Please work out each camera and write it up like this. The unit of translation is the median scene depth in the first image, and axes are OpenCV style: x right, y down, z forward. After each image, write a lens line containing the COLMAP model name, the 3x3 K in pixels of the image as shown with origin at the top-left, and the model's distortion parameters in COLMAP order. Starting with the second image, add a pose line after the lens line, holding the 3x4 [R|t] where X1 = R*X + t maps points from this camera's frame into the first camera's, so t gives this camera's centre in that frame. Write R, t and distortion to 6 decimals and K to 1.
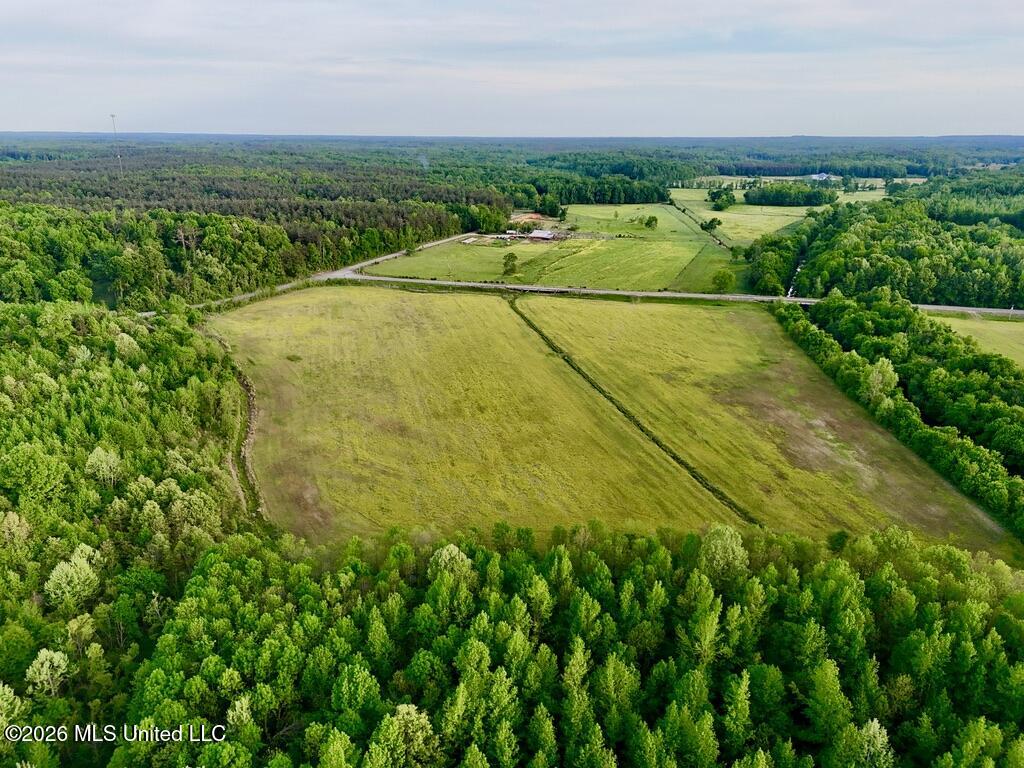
lens RADIAL K [[748.0, 0, 509.4], [0, 748.0, 380.1], [0, 0, 1]] dist [0.058329, -0.049187]
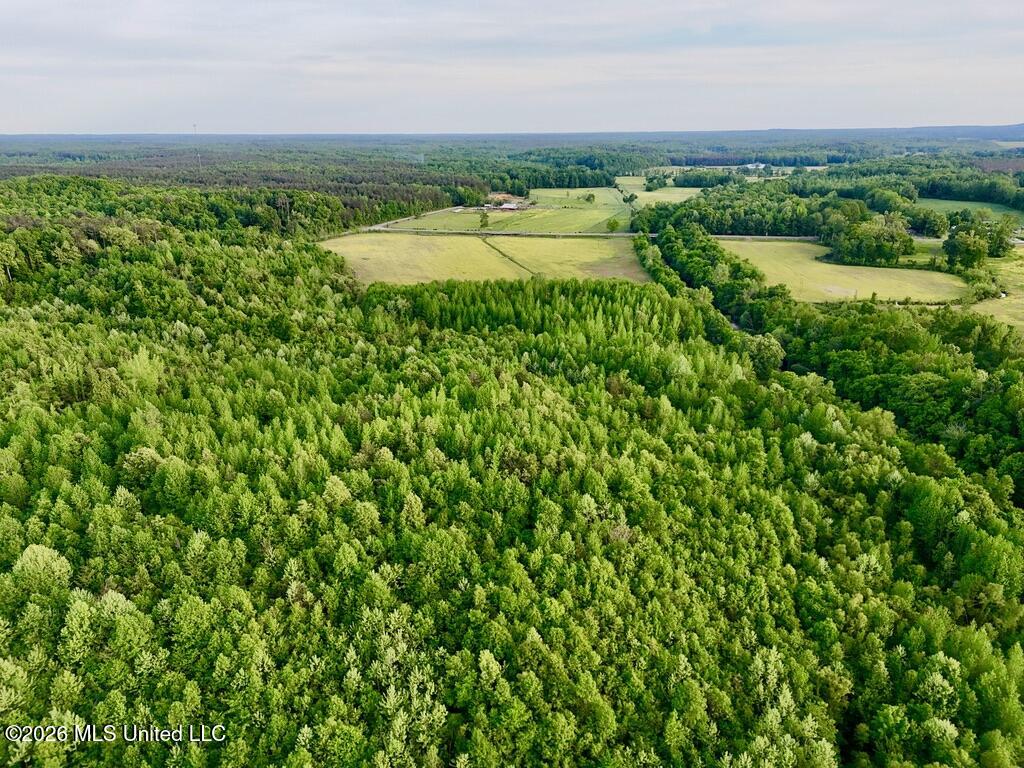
lens RADIAL K [[748.0, 0, 513.7], [0, 748.0, 388.3], [0, 0, 1]] dist [0.058329, -0.049187]
pose [[0.999719, -0.017917, 0.015553, 0.021034], [0.017691, 0.999738, 0.014555, 0.113627], [-0.015810, -0.014276, 0.999773, -0.371303]]
